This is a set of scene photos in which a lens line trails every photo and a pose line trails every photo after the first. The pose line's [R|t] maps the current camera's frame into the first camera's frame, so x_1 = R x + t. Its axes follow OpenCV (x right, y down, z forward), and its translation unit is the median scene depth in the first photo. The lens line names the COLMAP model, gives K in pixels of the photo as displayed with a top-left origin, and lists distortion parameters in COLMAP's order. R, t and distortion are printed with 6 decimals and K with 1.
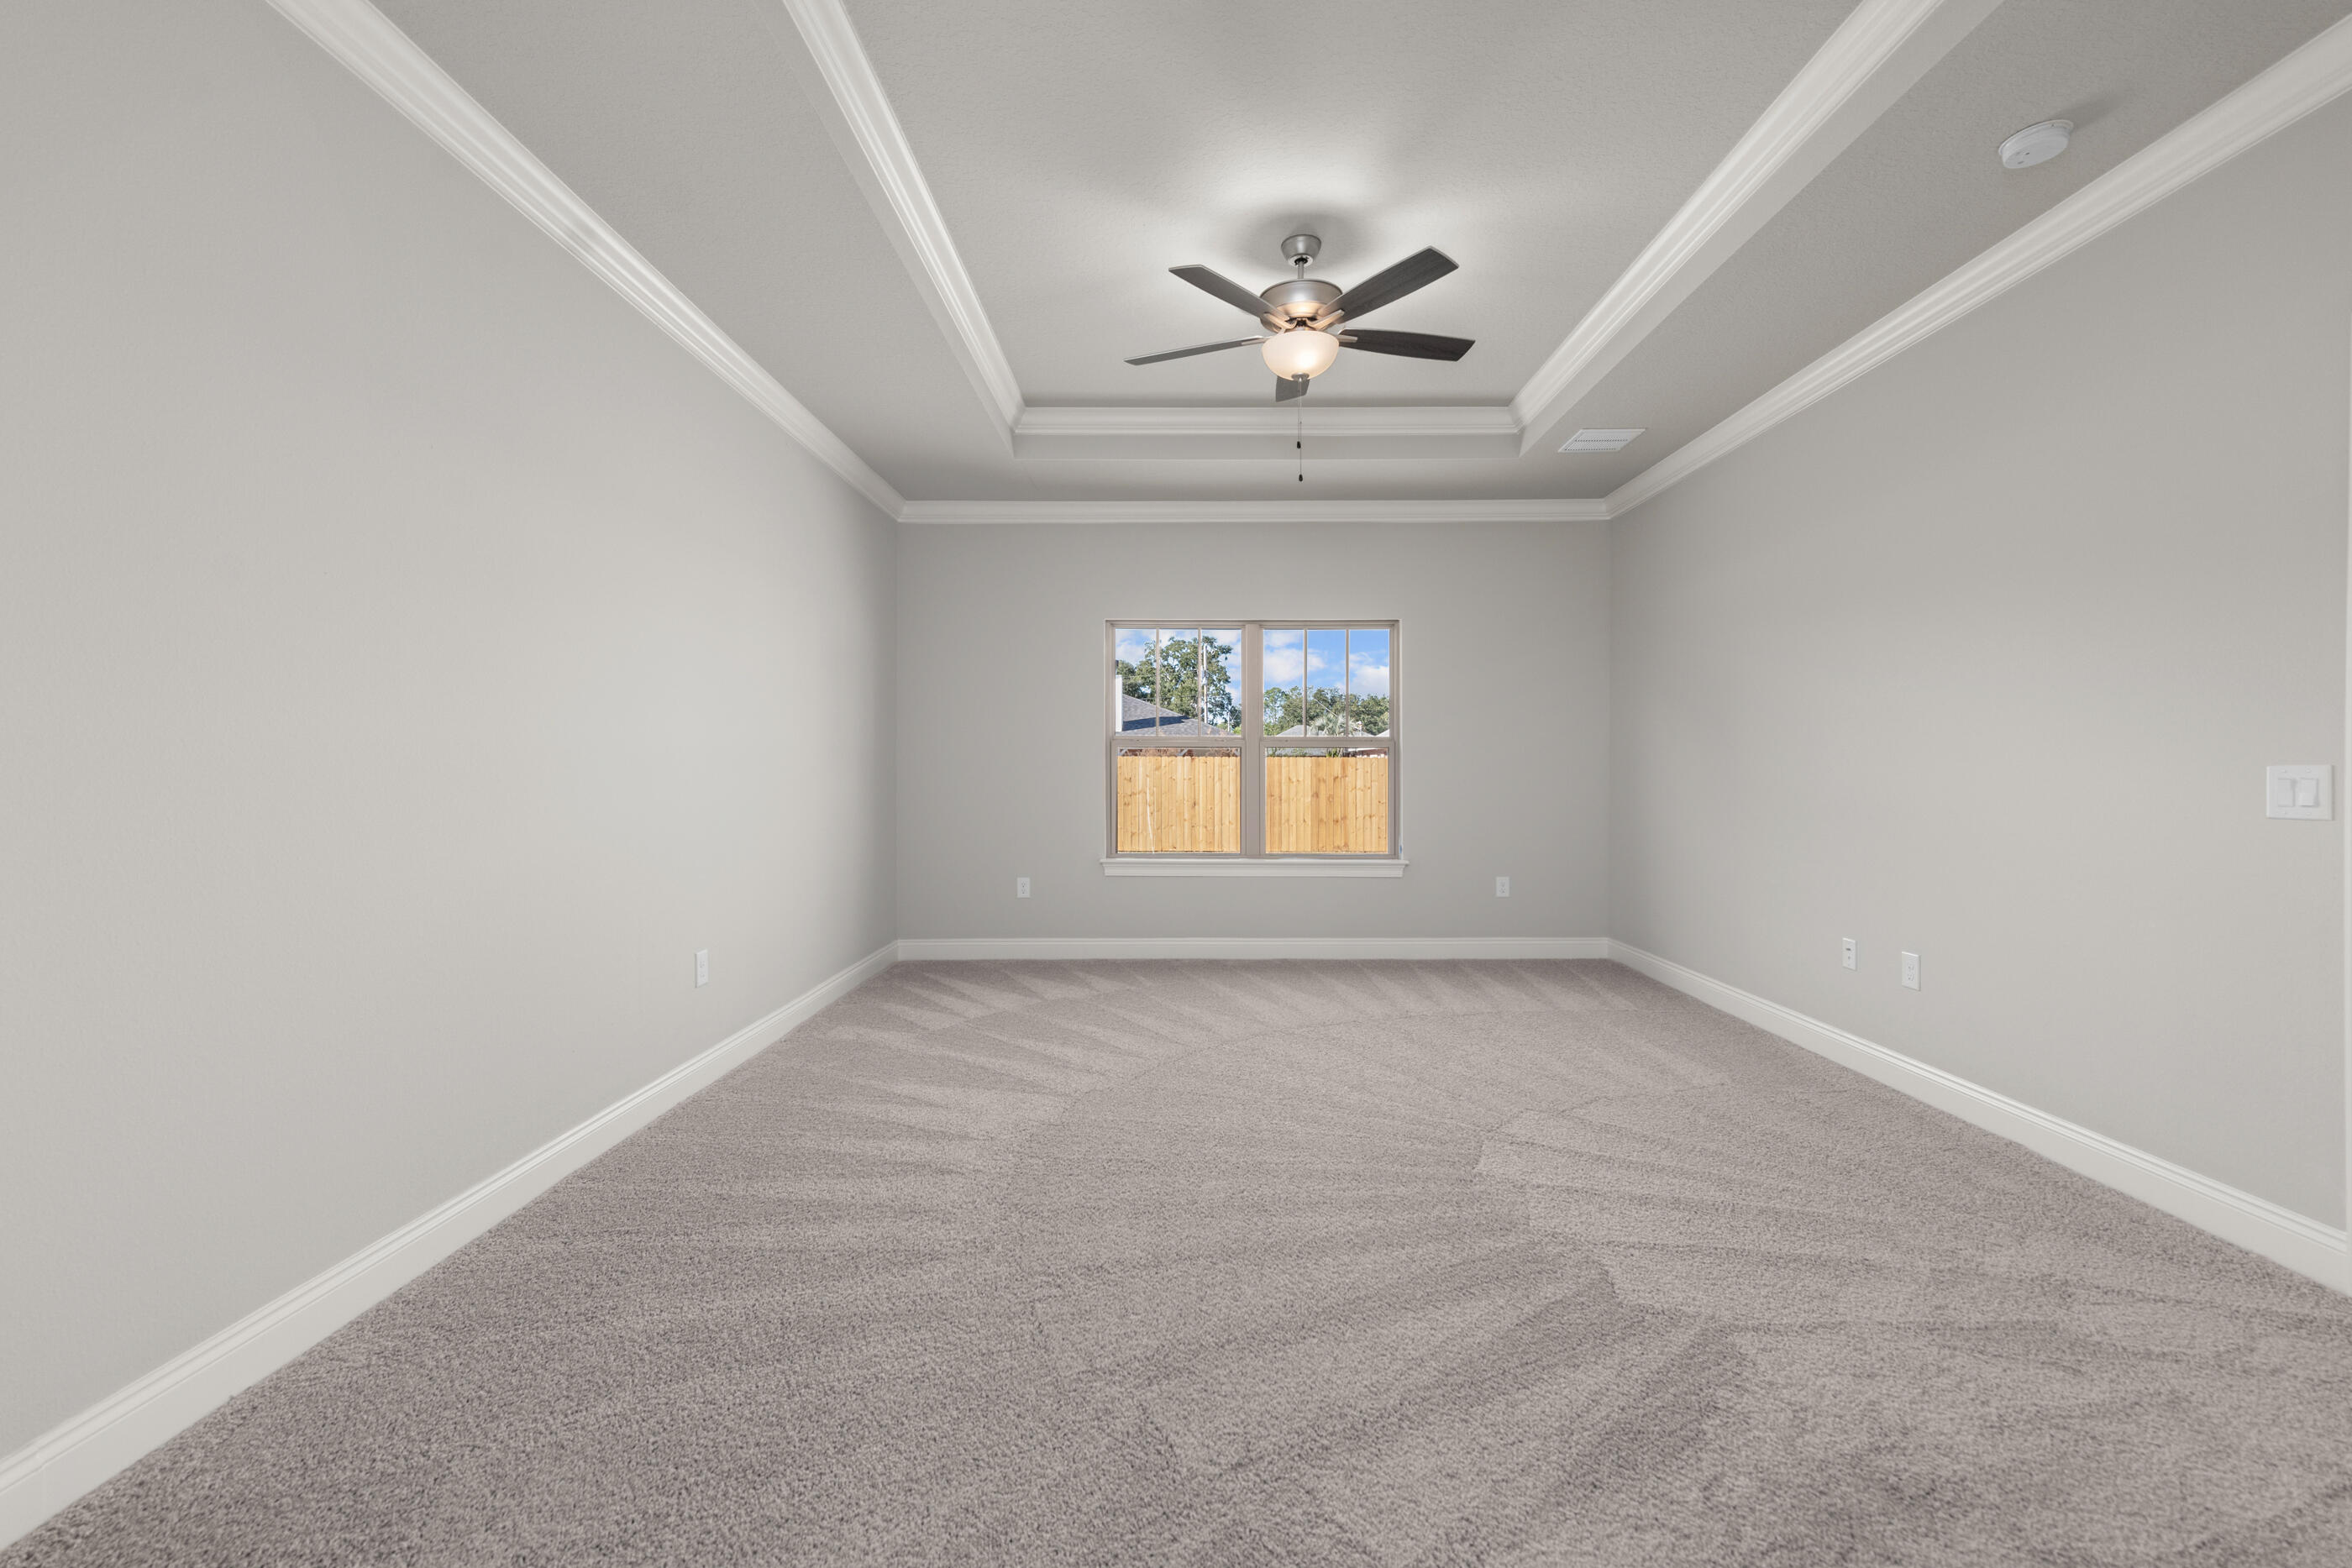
lens RADIAL K [[922.5, 0, 1182.0], [0, 922.5, 774.9], [0, 0, 1]] dist [0.018701, -0.004924]
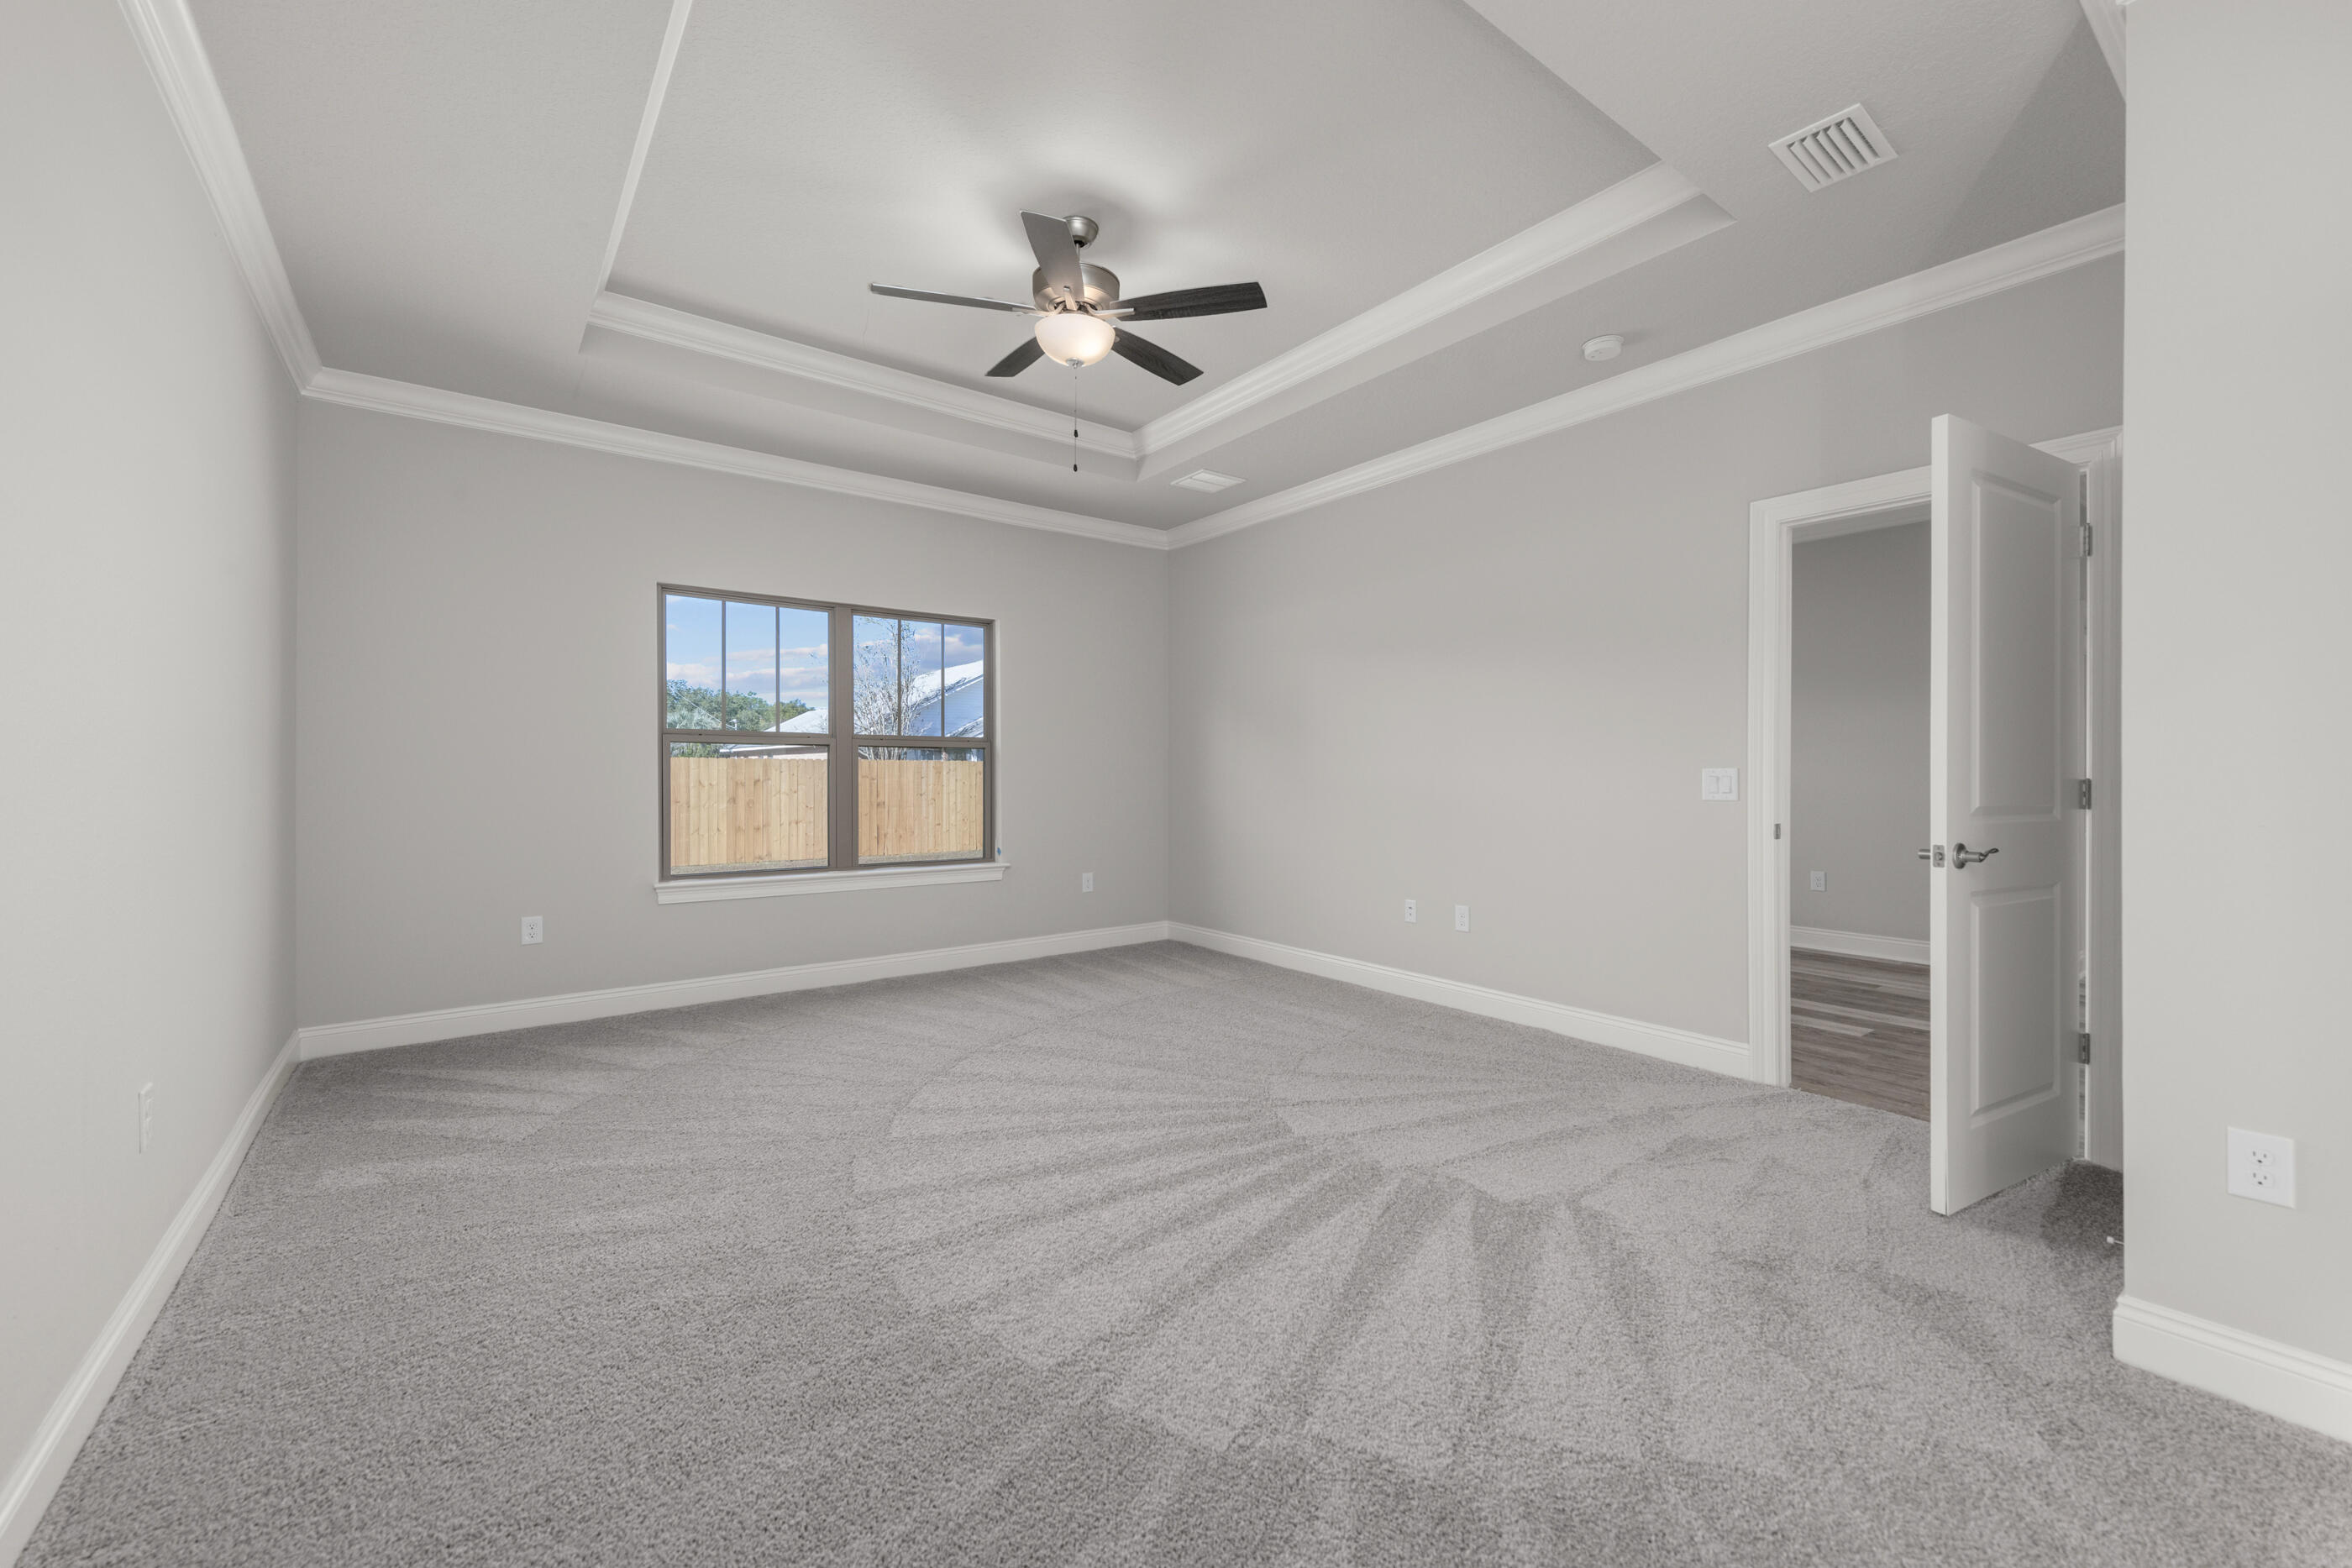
lens RADIAL K [[922.5, 0, 1182.0], [0, 922.5, 774.9], [0, 0, 1]] dist [0.018701, -0.004924]
pose [[0.801623, -0.000898, 0.597829, -0.283725], [0.002856, 0.999993, -0.002327, 0.001413], [-0.597822, 0.003573, 0.801621, 0.127639]]
